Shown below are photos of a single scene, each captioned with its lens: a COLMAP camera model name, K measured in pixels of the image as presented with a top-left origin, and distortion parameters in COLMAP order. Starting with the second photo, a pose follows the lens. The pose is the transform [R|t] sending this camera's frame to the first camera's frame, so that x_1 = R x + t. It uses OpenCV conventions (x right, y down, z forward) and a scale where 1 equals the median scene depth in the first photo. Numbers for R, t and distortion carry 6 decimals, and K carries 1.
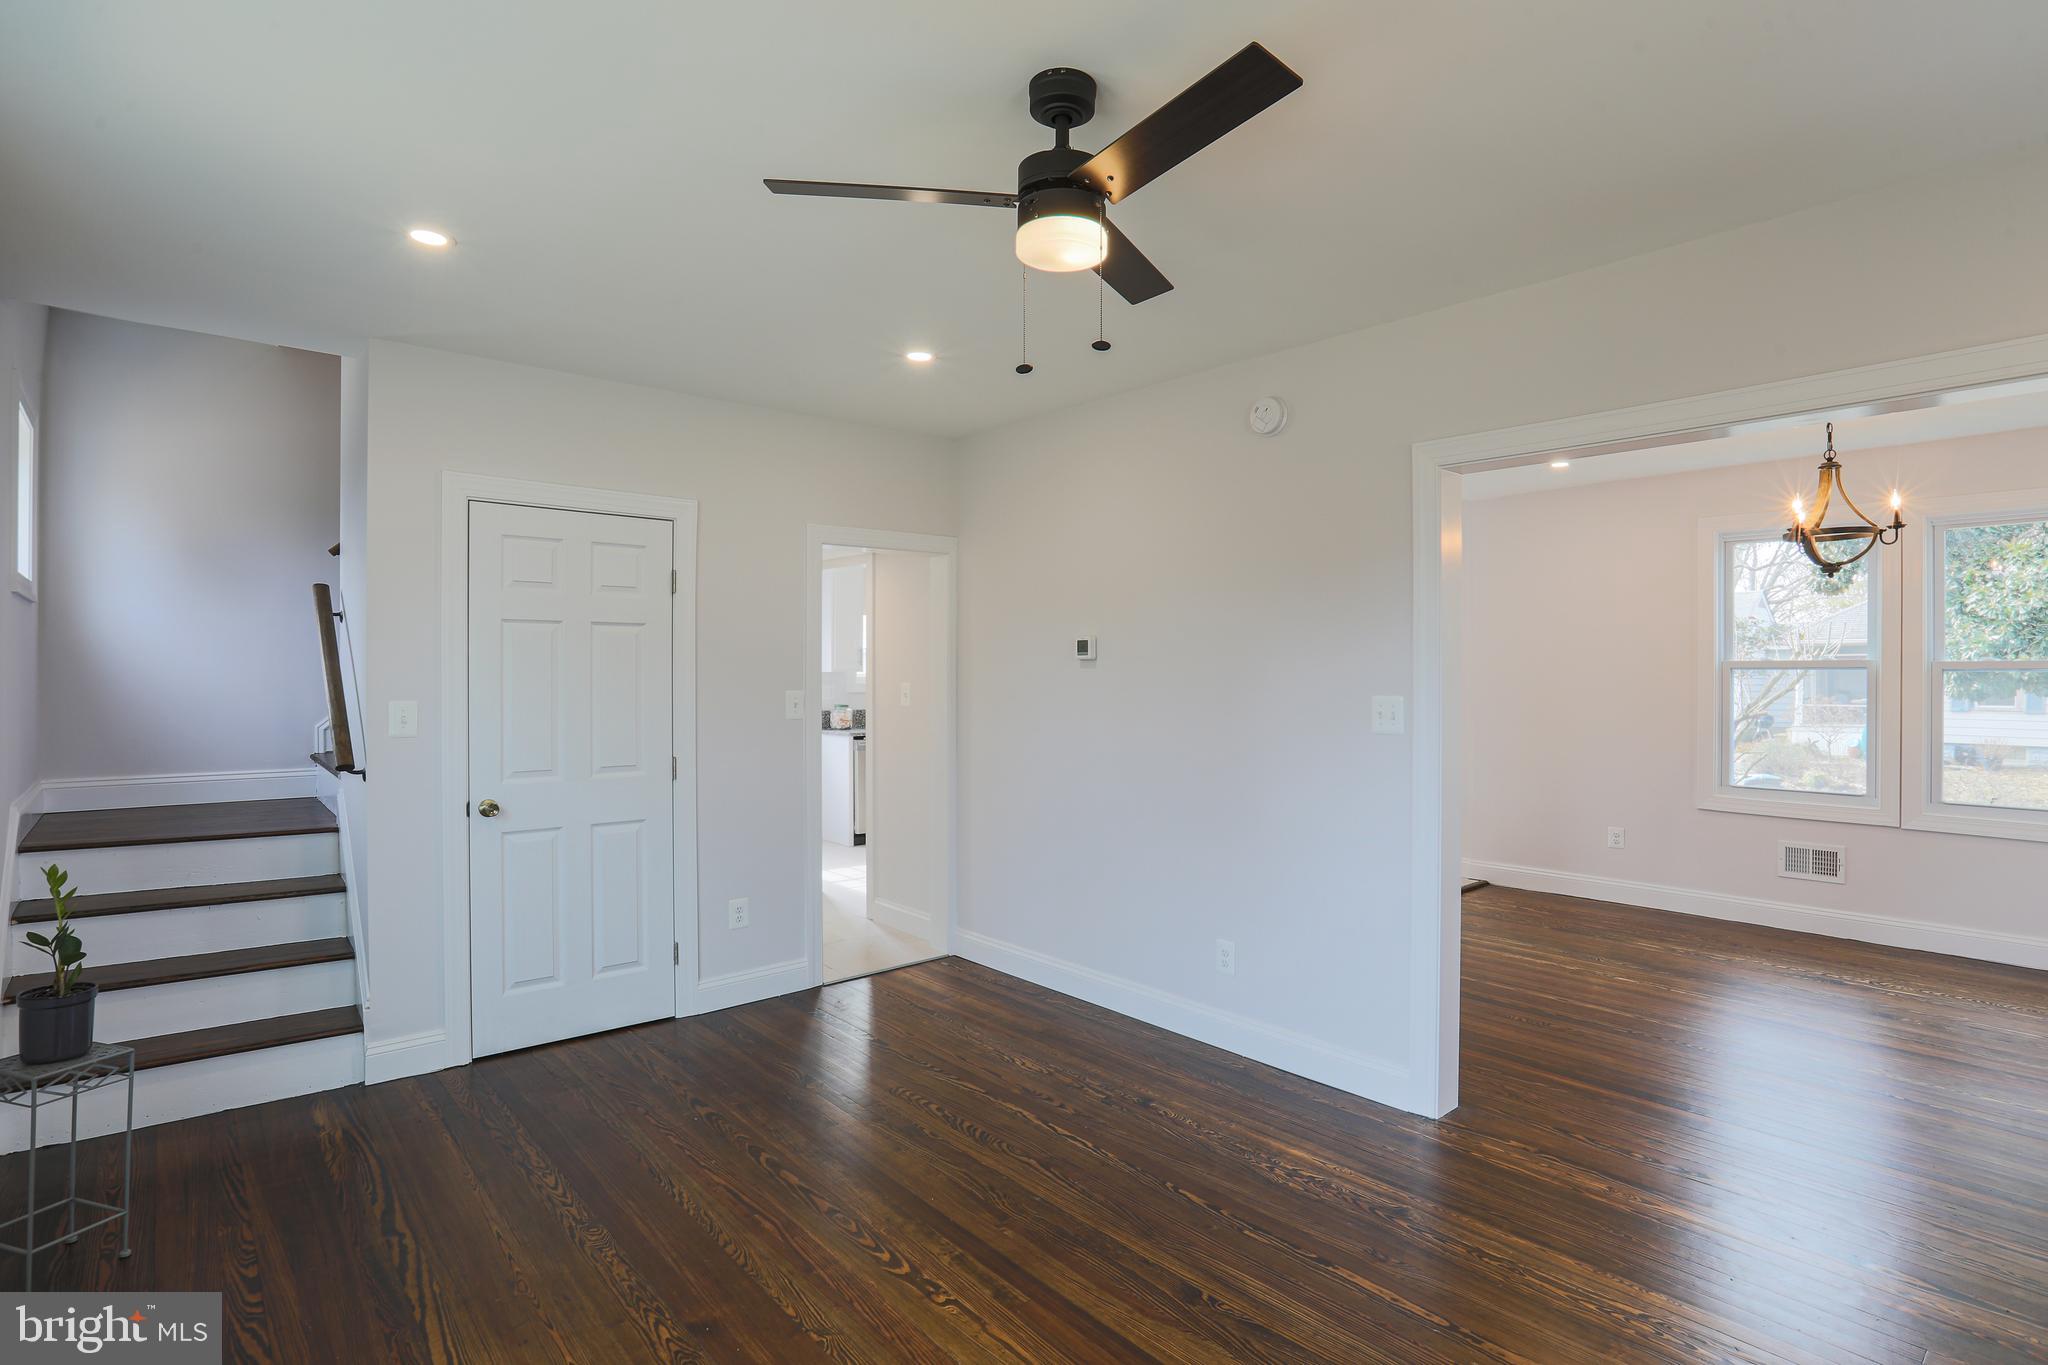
lens RADIAL K [[1015.7, 0, 1041.0], [0, 1015.7, 675.0], [0, 0, 1]] dist [-0.065736, 0.030274]
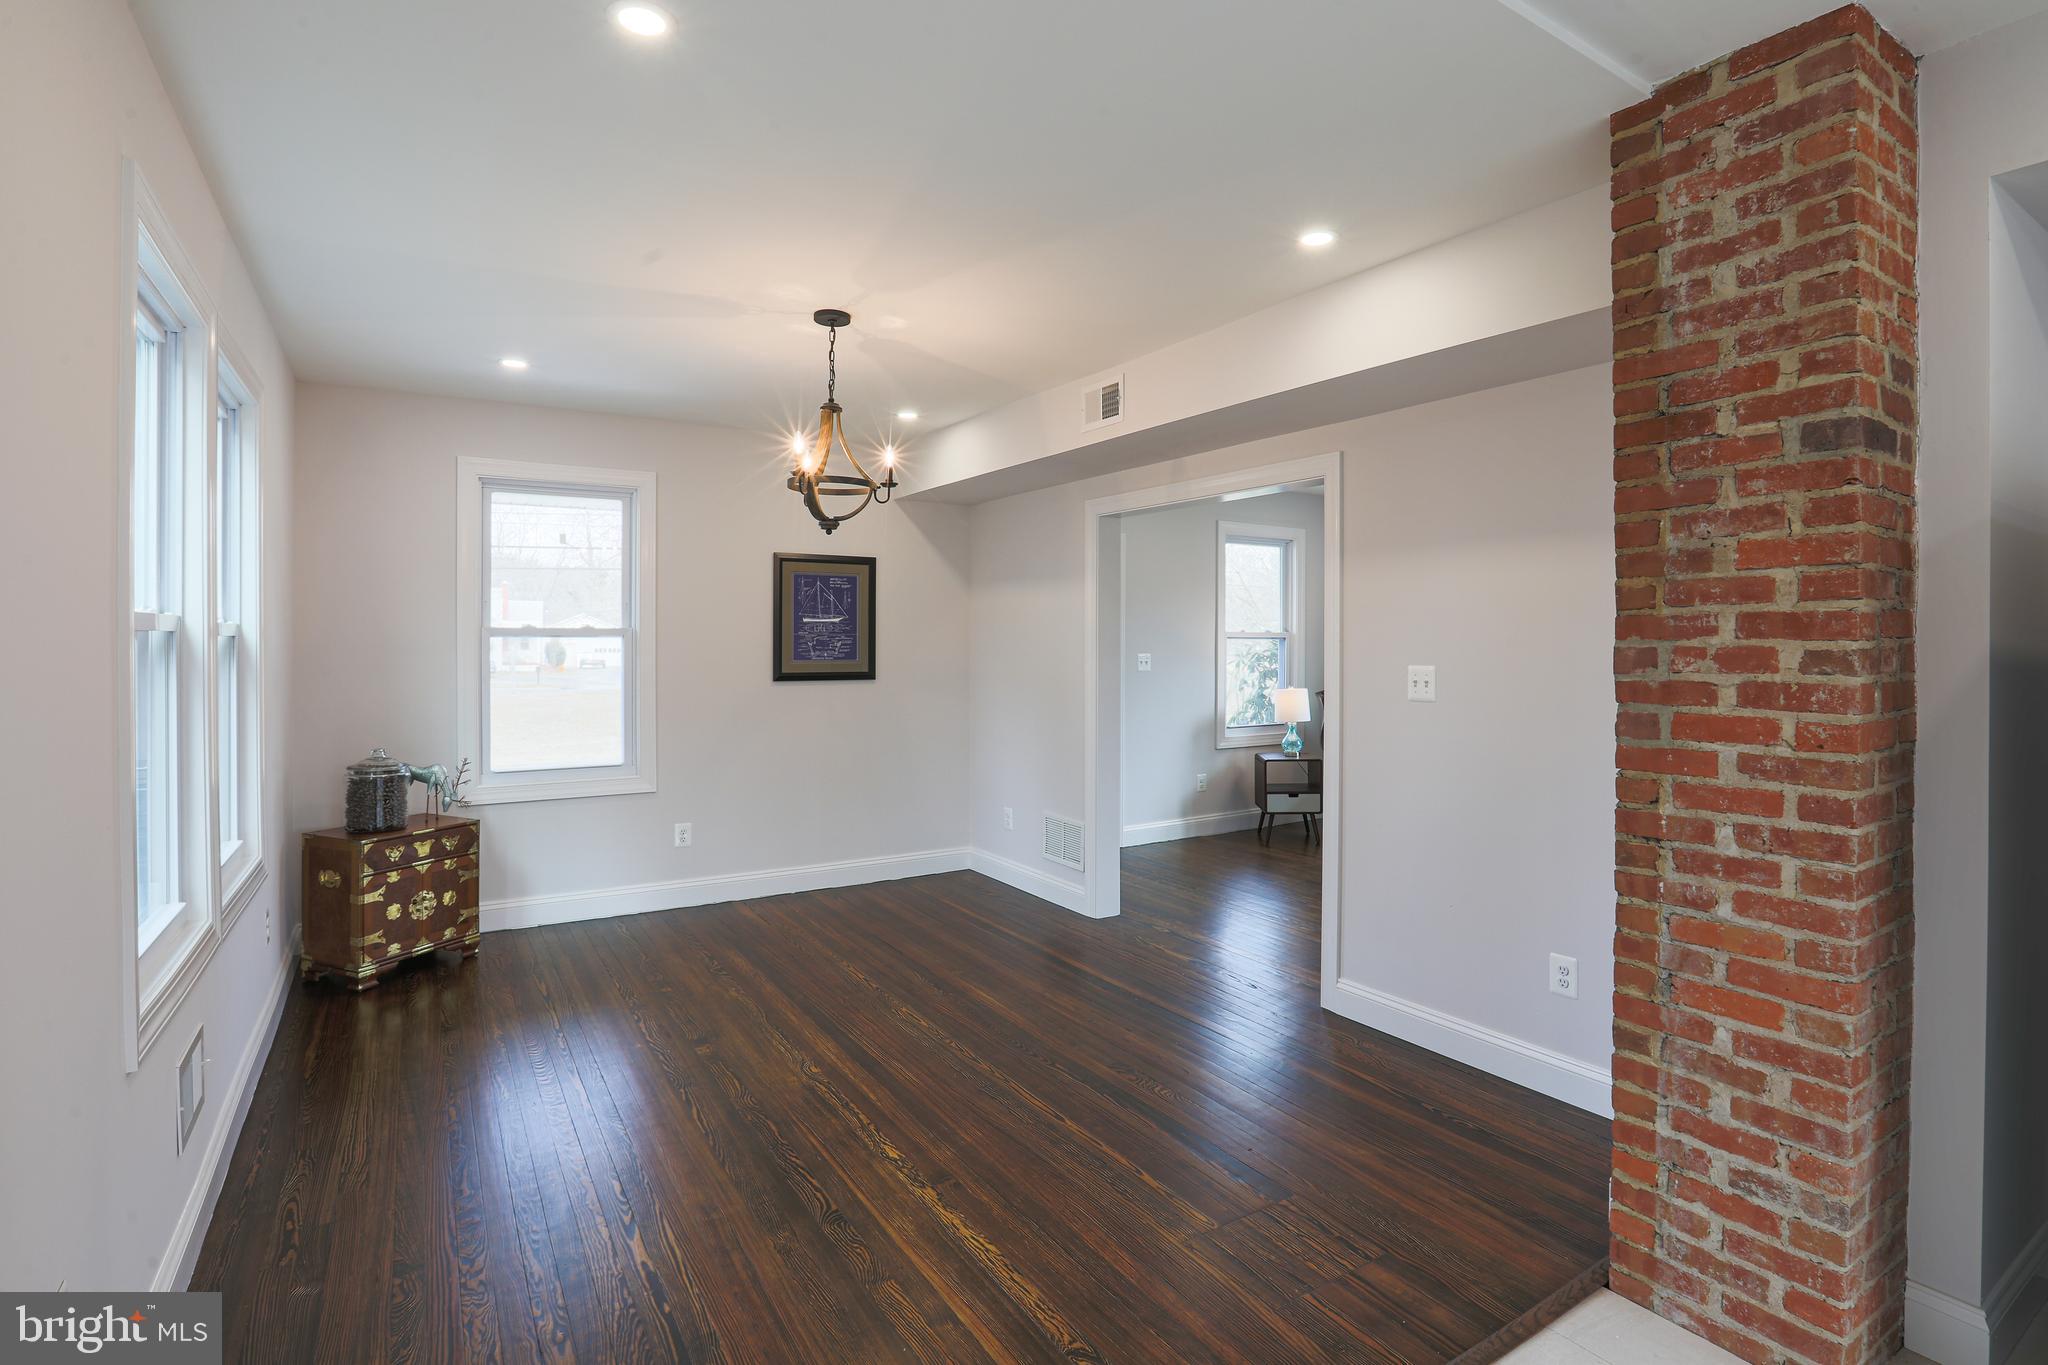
lens RADIAL K [[1023.6, 0, 1045.5], [0, 1023.6, 643.7], [0, 0, 1]] dist [-0.056726, 0.022640]
pose [[-0.989283, -0.001327, 0.146002, 0.499720], [-0.000385, 0.999979, 0.006484, -0.008357], [-0.146007, 0.006359, -0.989263, 1.955750]]
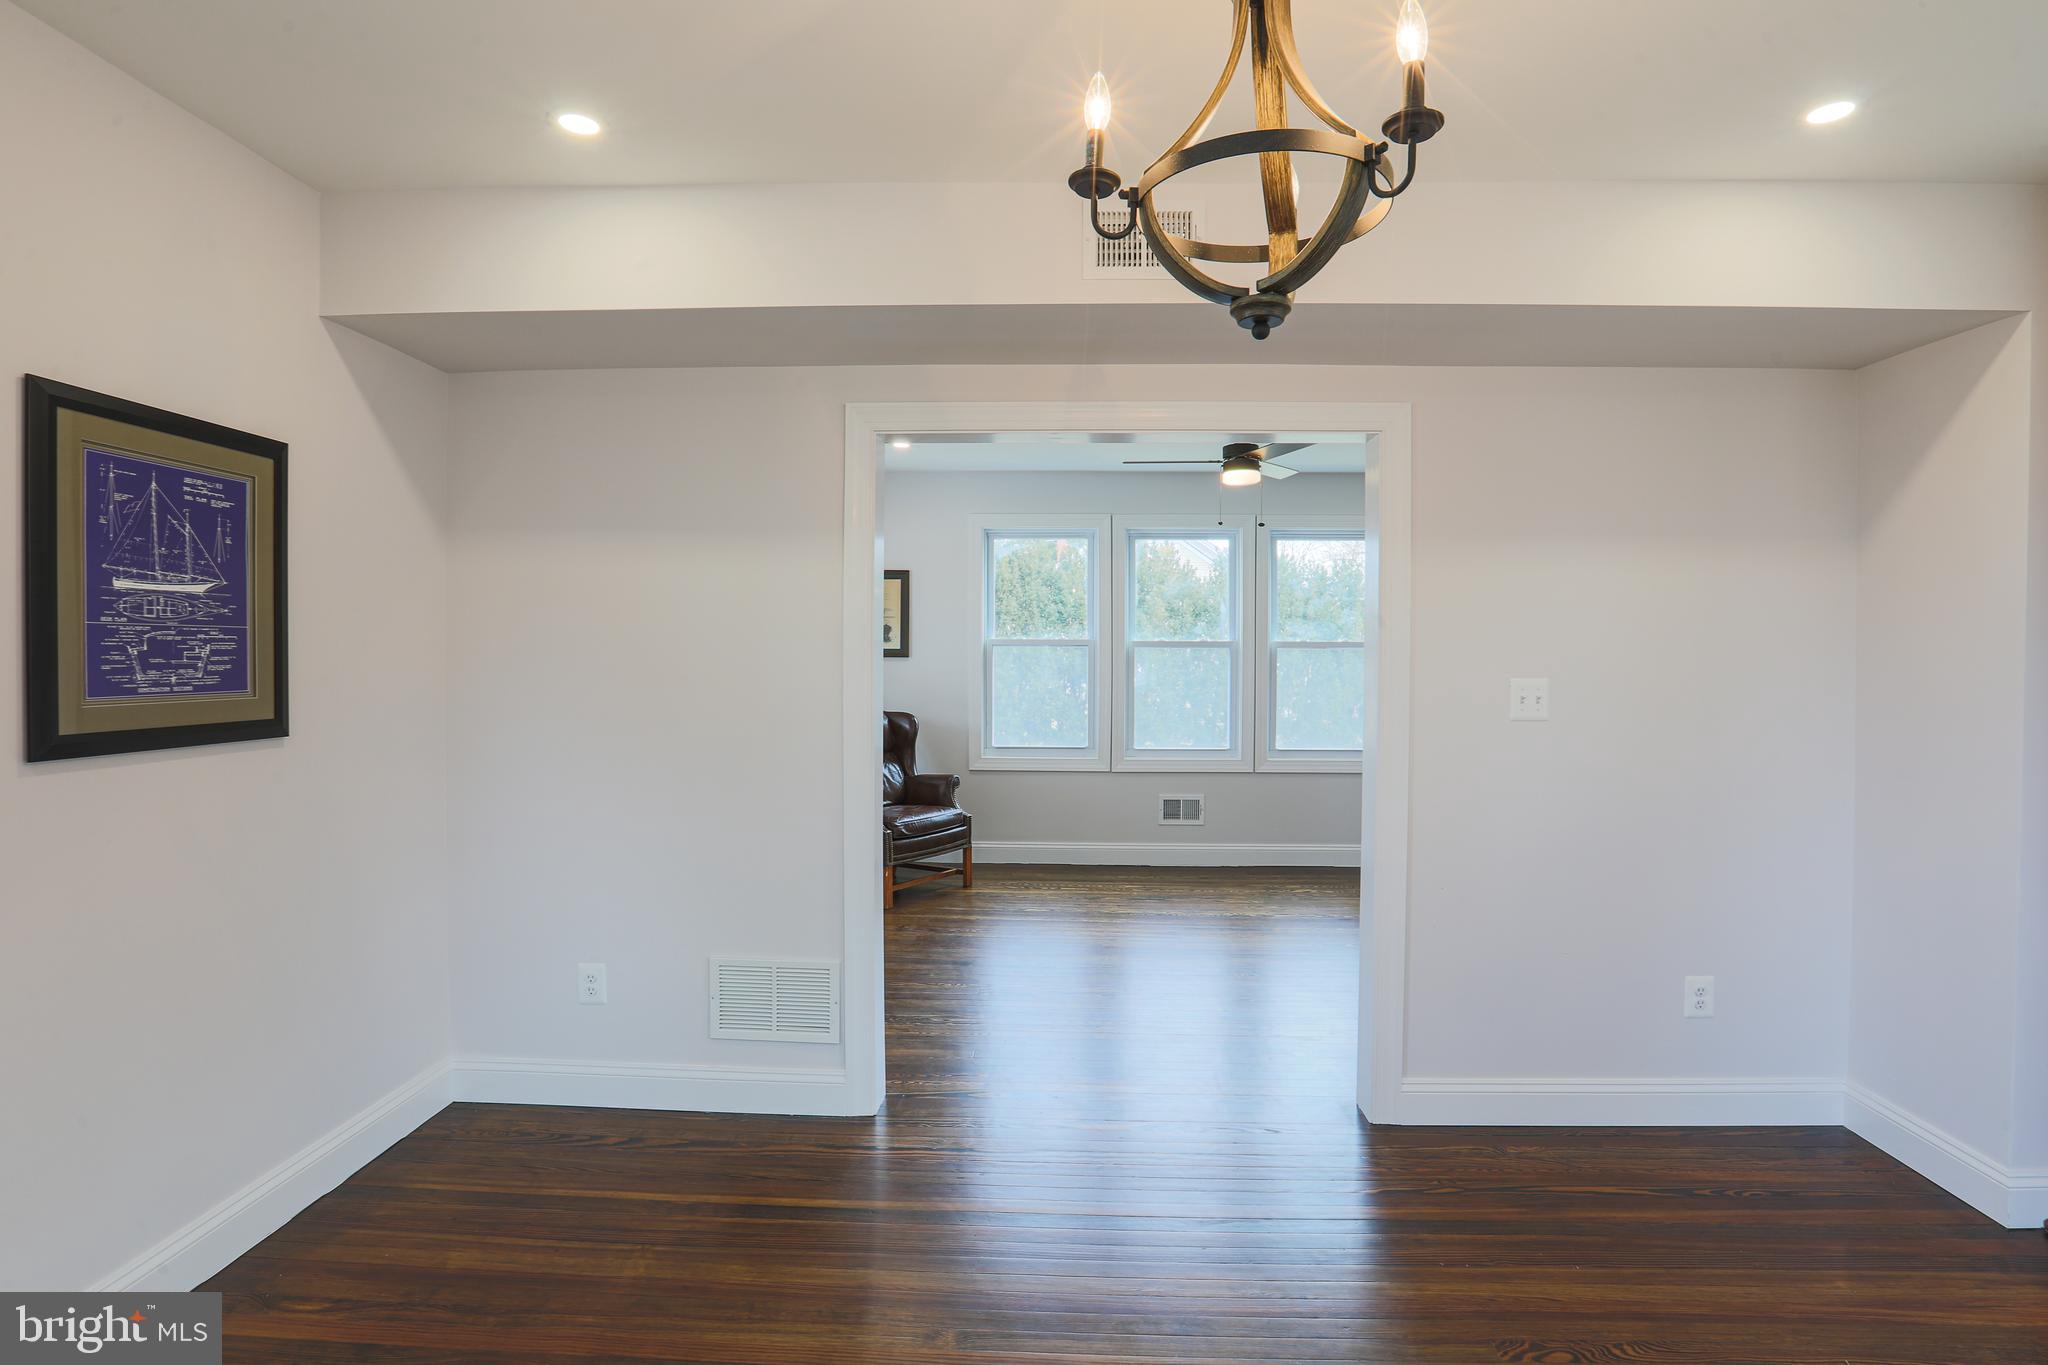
lens RADIAL K [[1007.7, 0, 1046.4], [0, 1007.7, 665.3], [0, 0, 1]] dist [-0.062653, 0.027392]
pose [[-0.680424, 0.005816, -0.732796, 1.126322], [-0.006484, 0.999882, 0.013957, -0.000513], [0.732790, 0.014248, -0.680306, 1.215789]]
